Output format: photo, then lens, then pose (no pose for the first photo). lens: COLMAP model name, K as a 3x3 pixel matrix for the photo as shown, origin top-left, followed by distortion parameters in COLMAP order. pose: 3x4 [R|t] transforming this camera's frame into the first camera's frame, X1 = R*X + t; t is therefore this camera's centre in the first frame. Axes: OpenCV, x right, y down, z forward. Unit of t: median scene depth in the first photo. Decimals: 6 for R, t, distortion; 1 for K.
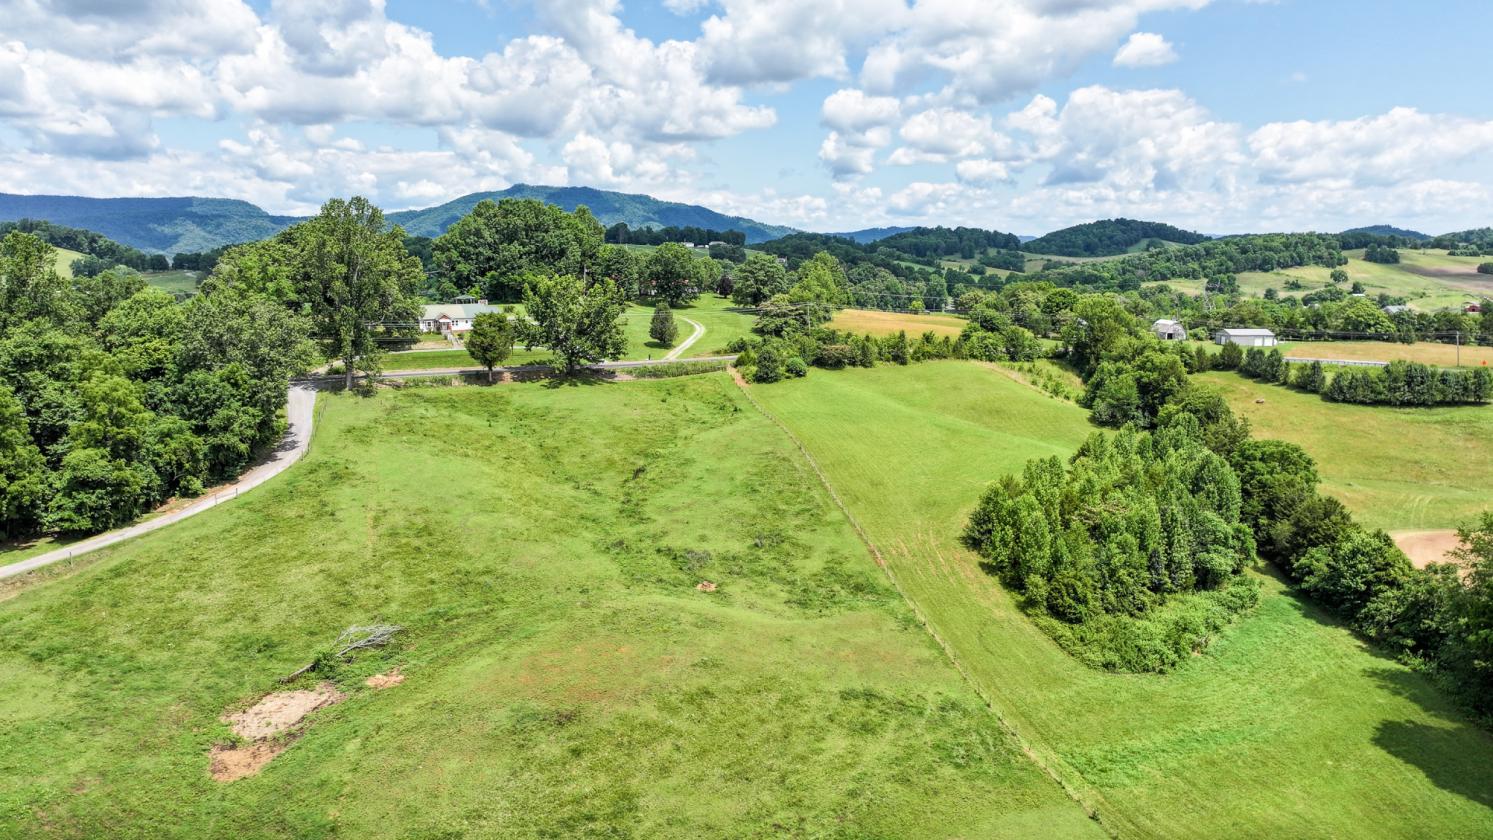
lens RADIAL K [[1055.6, 0, 752.3], [0, 1055.6, 416.5], [0, 0, 1]] dist [0.005426, 0.011590]
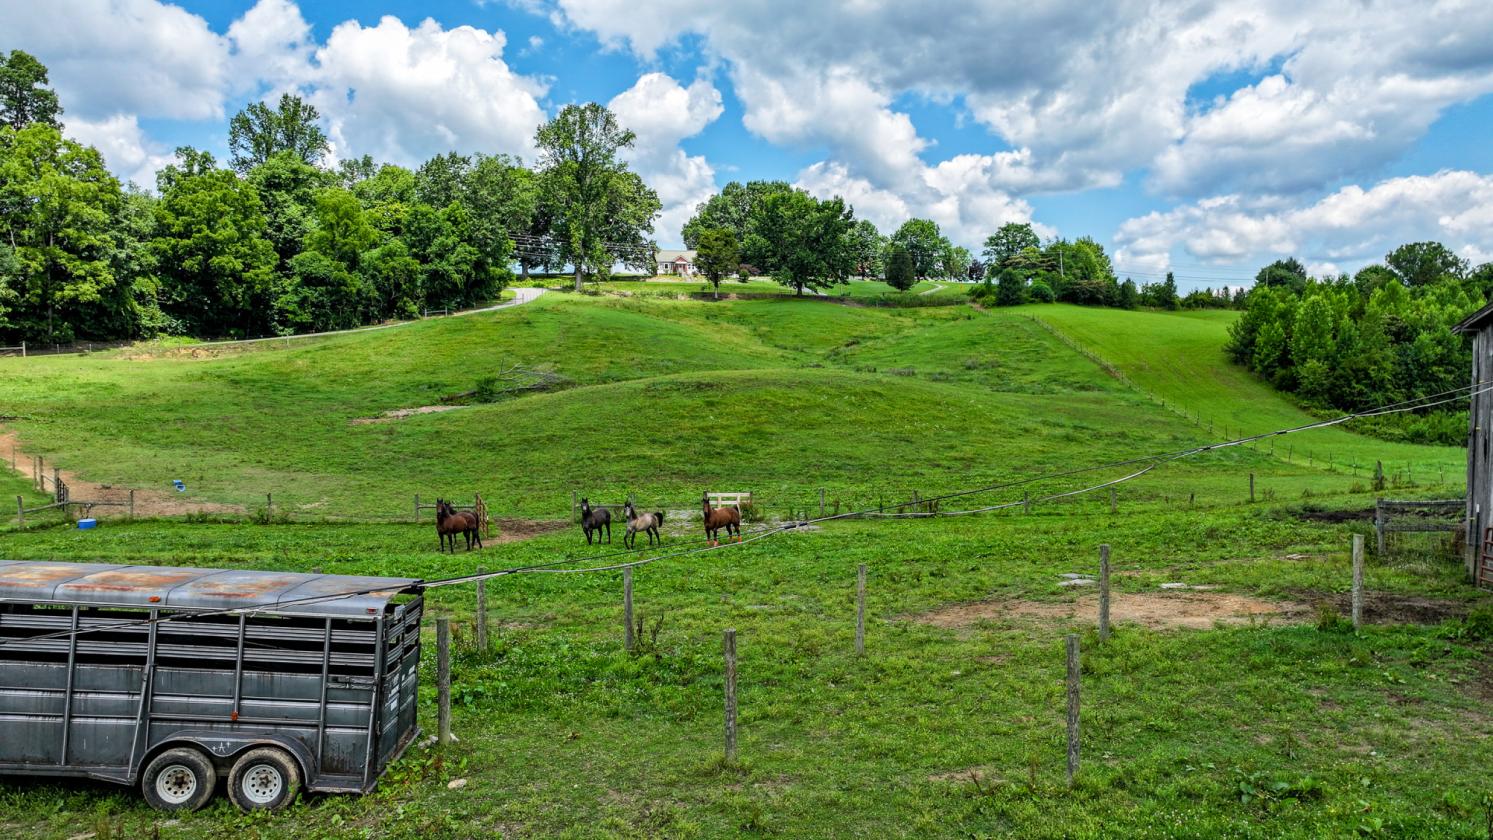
lens RADIAL K [[1055.6, 0, 752.3], [0, 1055.6, 416.5], [0, 0, 1]] dist [0.005426, 0.011590]
pose [[0.965793, -0.000175, -0.259312, 0.059828], [-0.028419, 0.993905, -0.106517, 0.268069], [0.257751, 0.110243, 0.959902, 0.110290]]
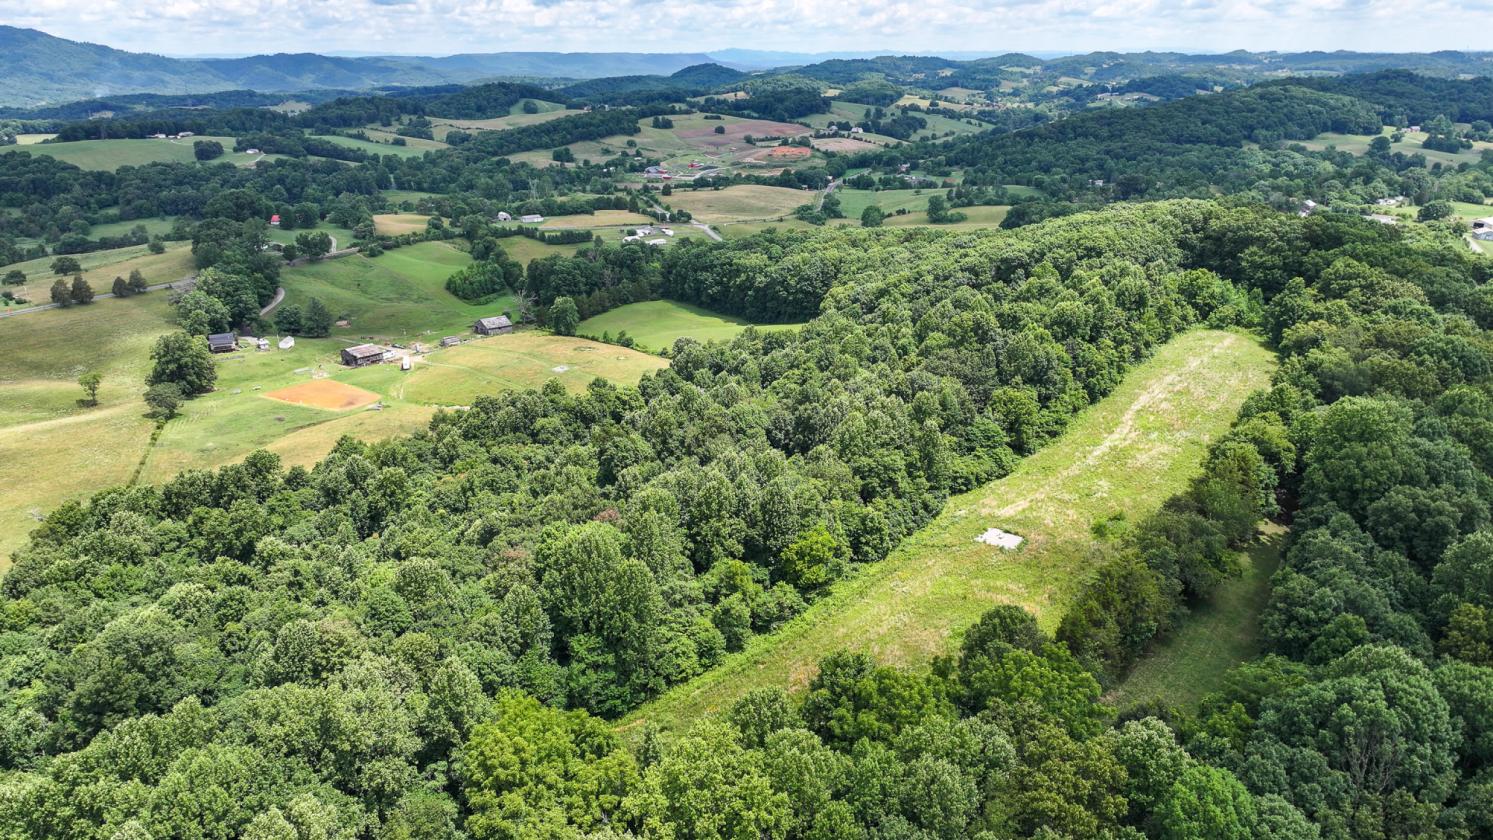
lens RADIAL K [[1055.6, 0, 752.3], [0, 1055.6, 416.5], [0, 0, 1]] dist [0.005426, 0.011590]
pose [[0.858909, -0.169990, 0.483094, -1.029093], [0.087683, 0.978188, 0.188307, -0.097956], [-0.504567, -0.119379, 0.855080, -3.925598]]
